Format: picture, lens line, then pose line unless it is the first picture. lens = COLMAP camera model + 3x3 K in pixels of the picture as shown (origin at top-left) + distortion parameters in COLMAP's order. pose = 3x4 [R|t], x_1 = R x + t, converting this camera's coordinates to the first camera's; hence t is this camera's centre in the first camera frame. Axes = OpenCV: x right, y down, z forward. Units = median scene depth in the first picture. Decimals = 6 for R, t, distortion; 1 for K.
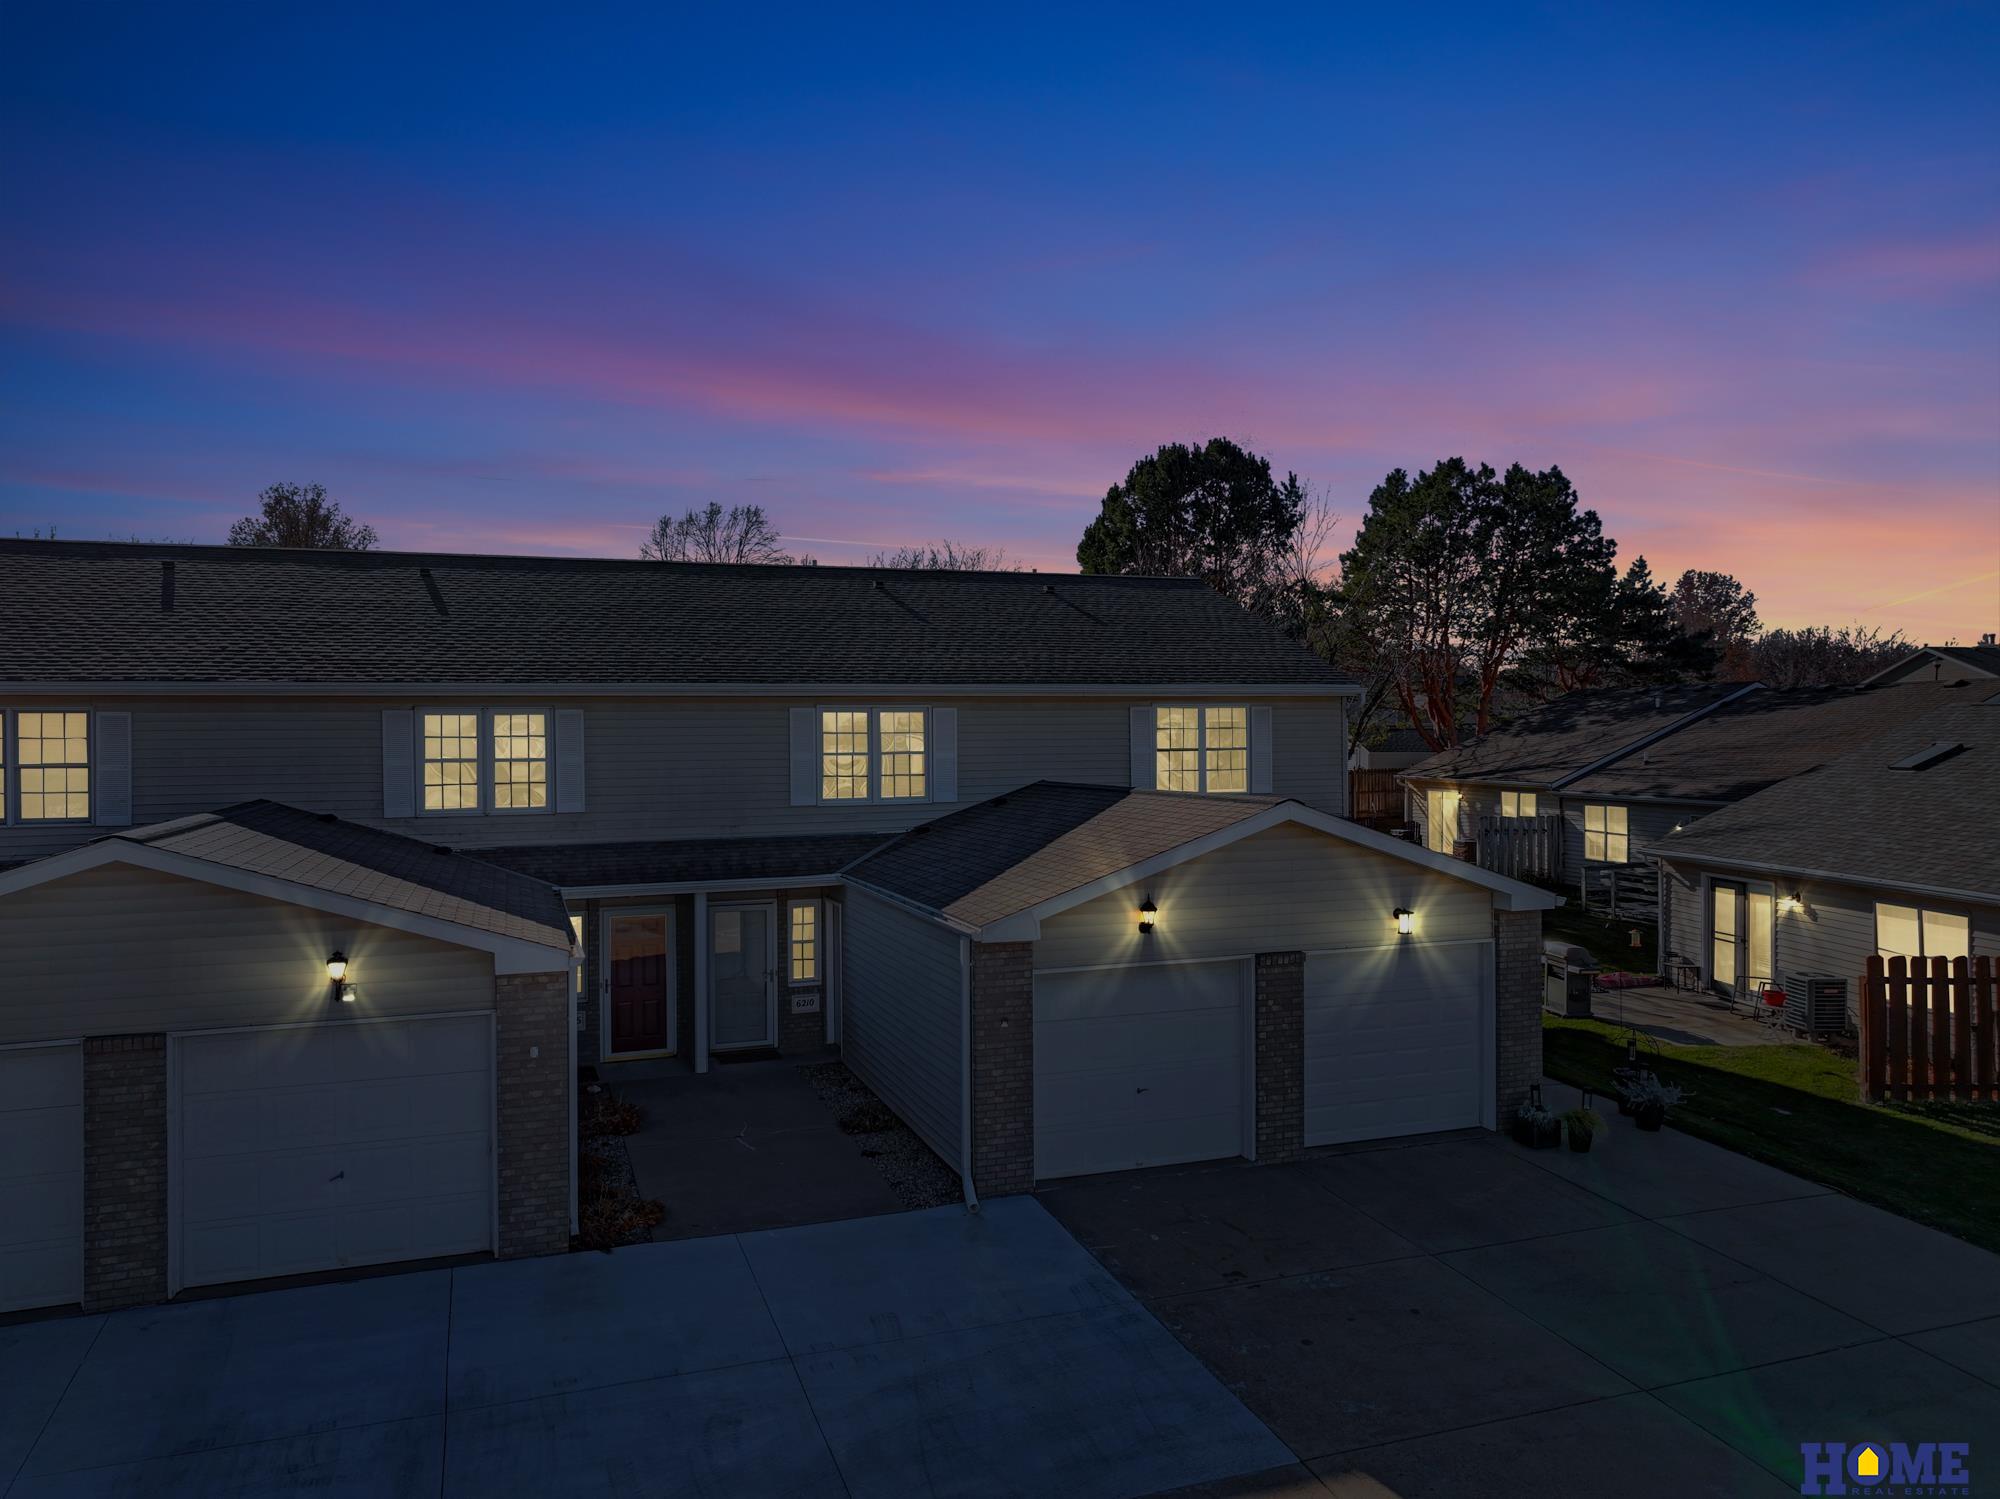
lens RADIAL K [[1391.6, 0, 1000.0], [0, 1391.6, 749.5], [0, 0, 1]] dist [0.003031, 0.000194]
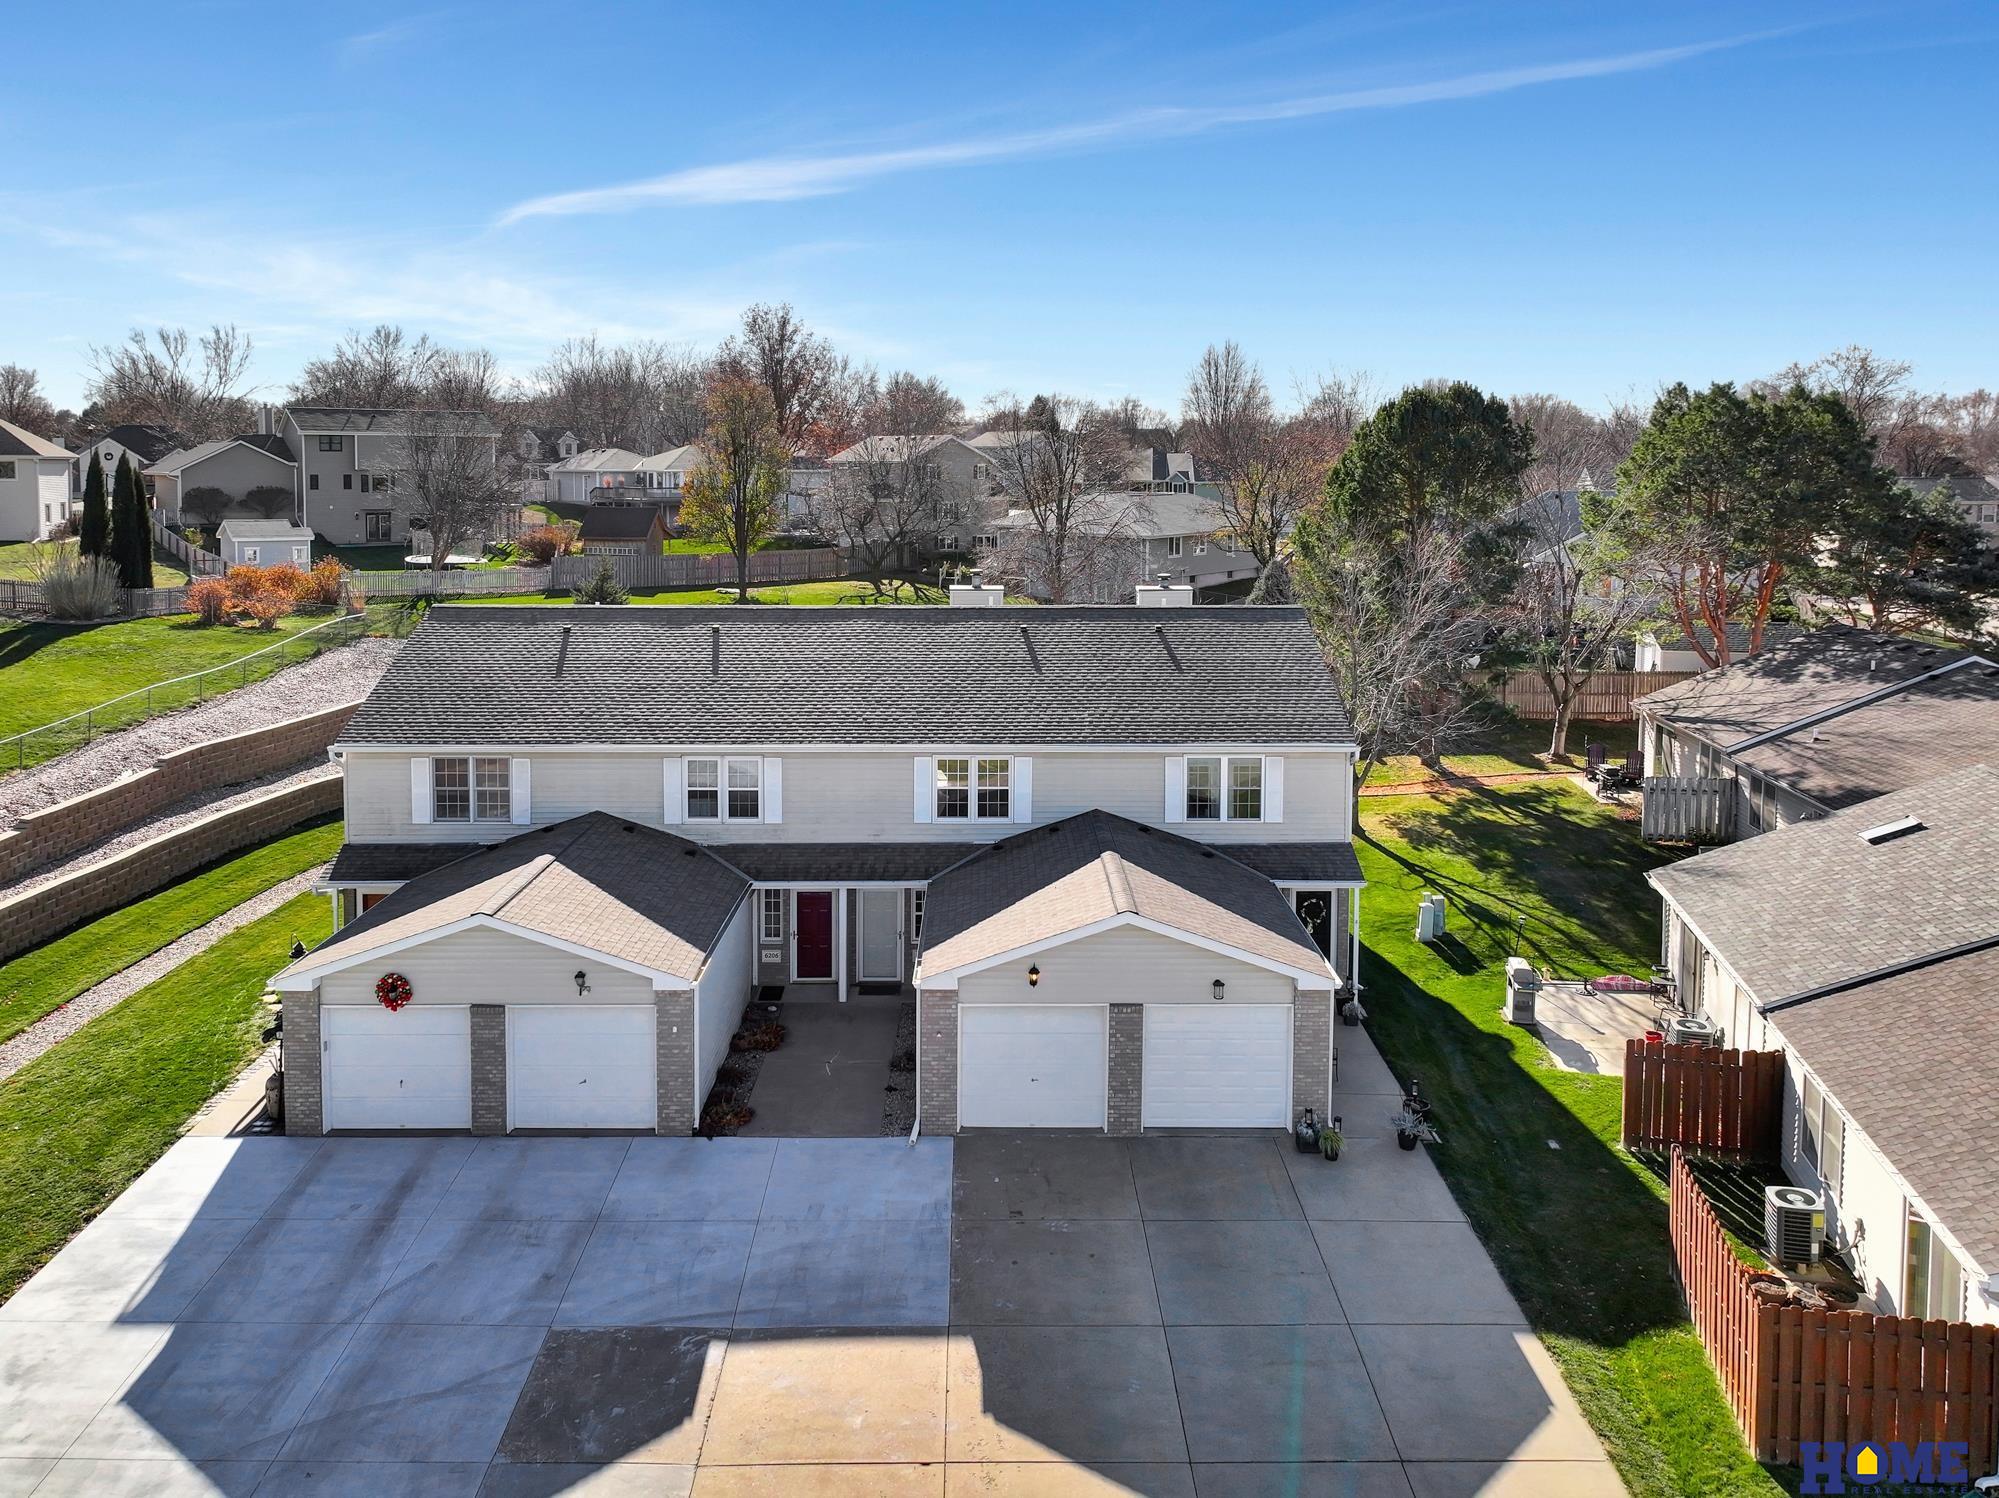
lens RADIAL K [[1475.6, 0, 1001.8], [0, 1475.6, 522.1], [0, 0, 1]] dist [0.004499, -0.006358]
pose [[0.941768, 0.023953, -0.335410, 0.675047], [-0.010657, 0.999085, 0.041426, -0.510602], [0.336095, -0.035440, 0.941161, -0.651101]]
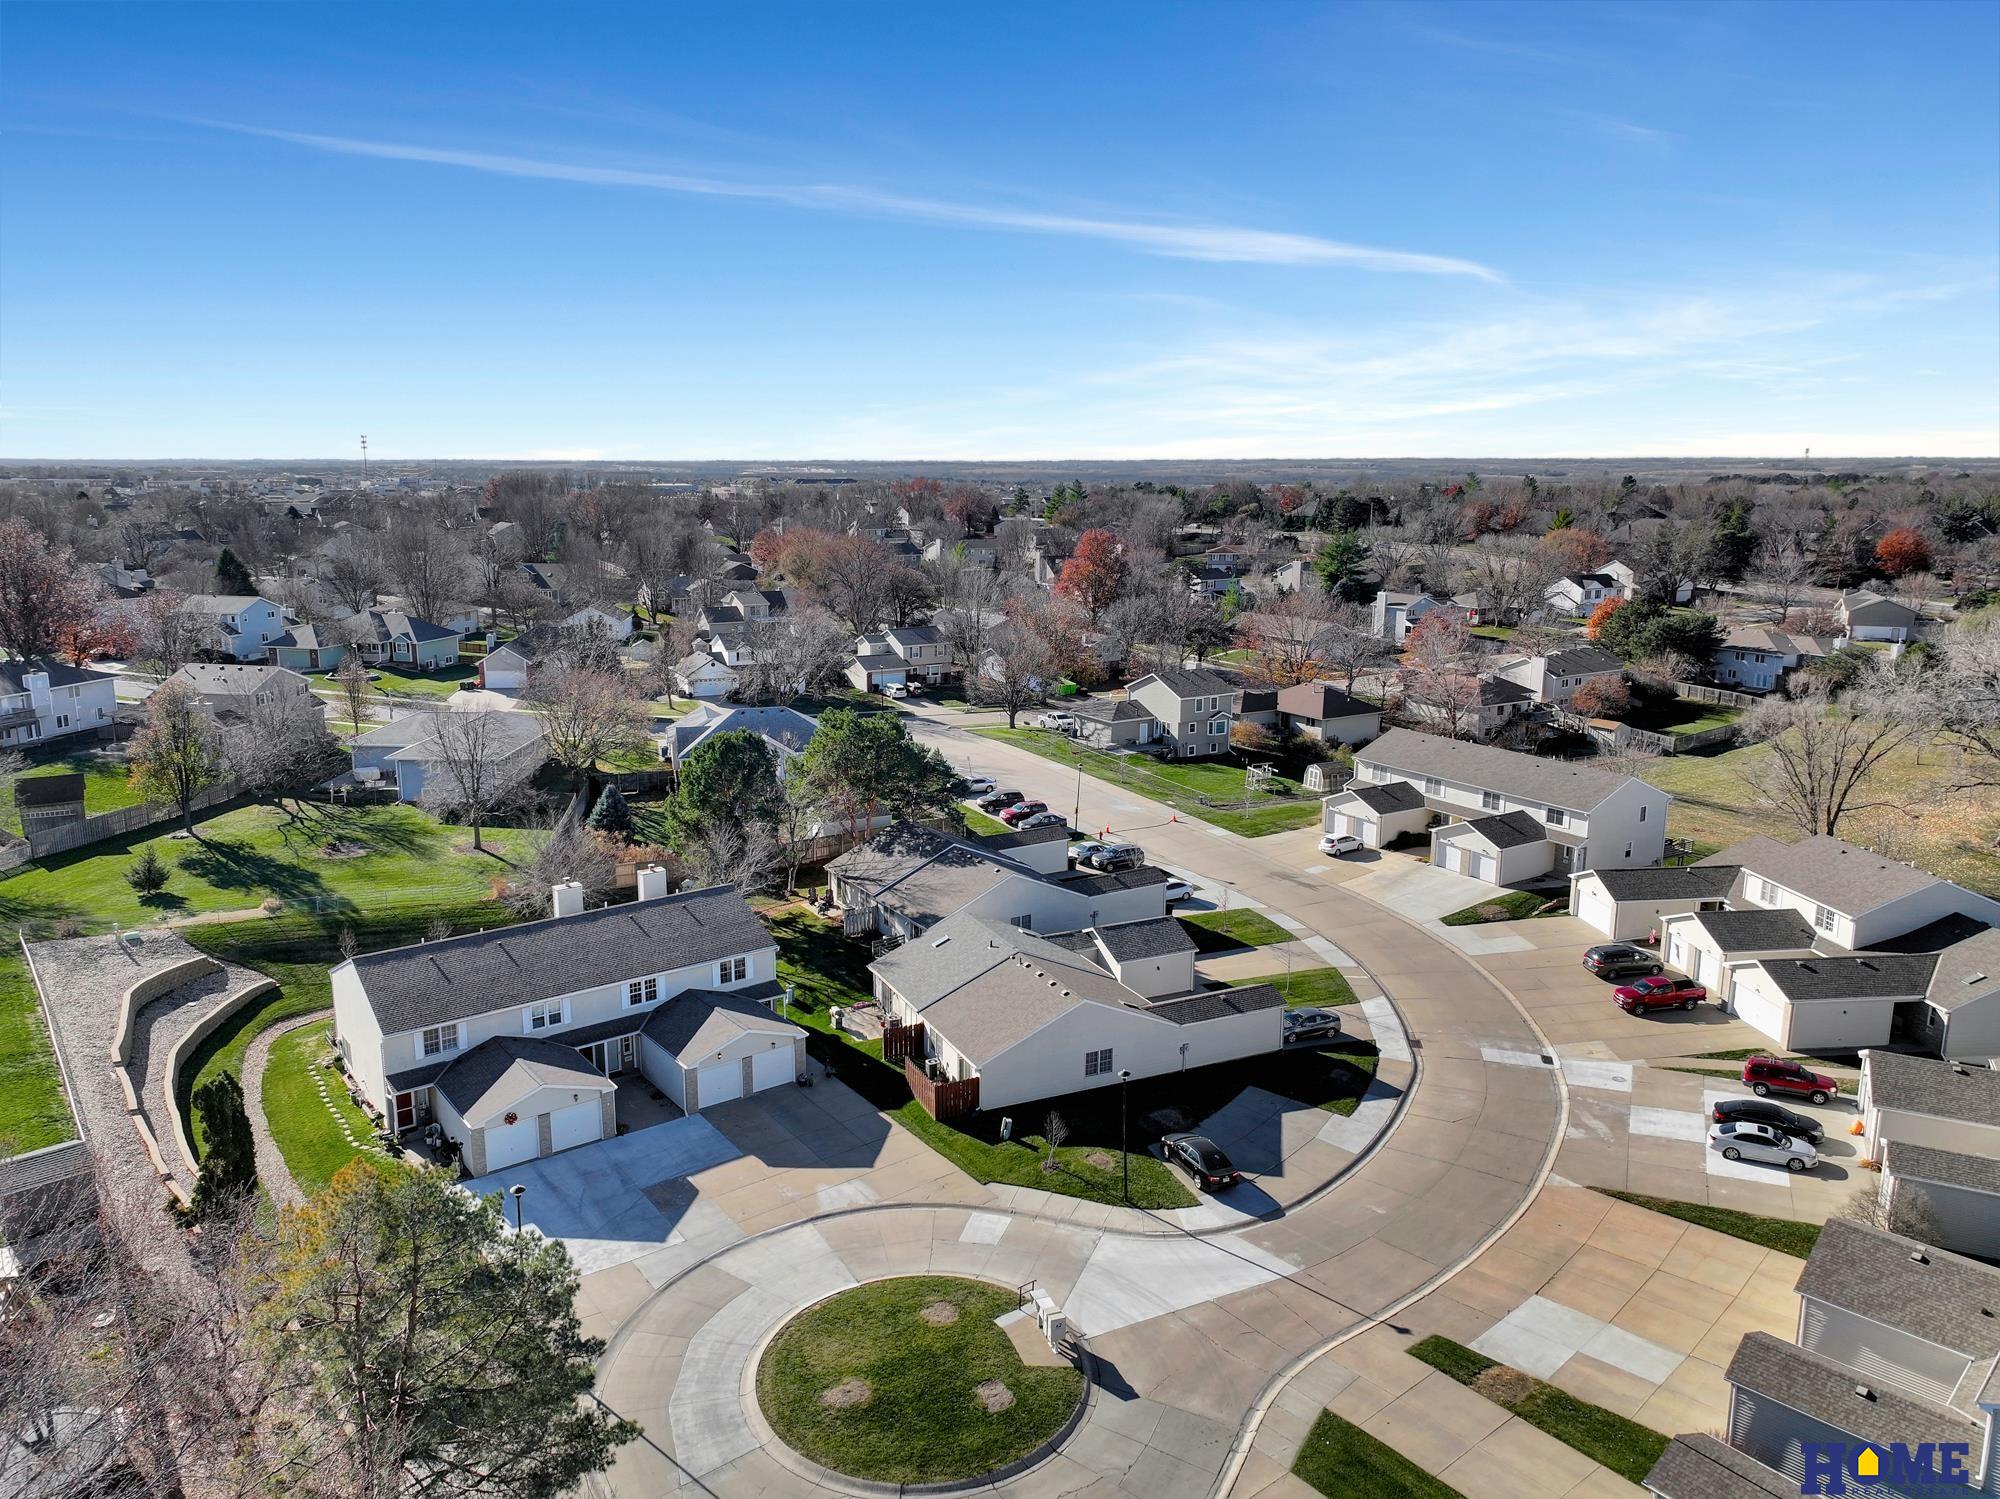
lens RADIAL K [[1417.0, 0, 970.9], [0, 1417.0, 750.3], [0, 0, 1]] dist [0.017088, 0.002484]
pose [[0.960699, -0.055471, 0.271994, -0.370439], [-0.000940, 0.979175, 0.203014, -2.116322], [-0.277592, -0.195291, 0.940640, -4.069393]]
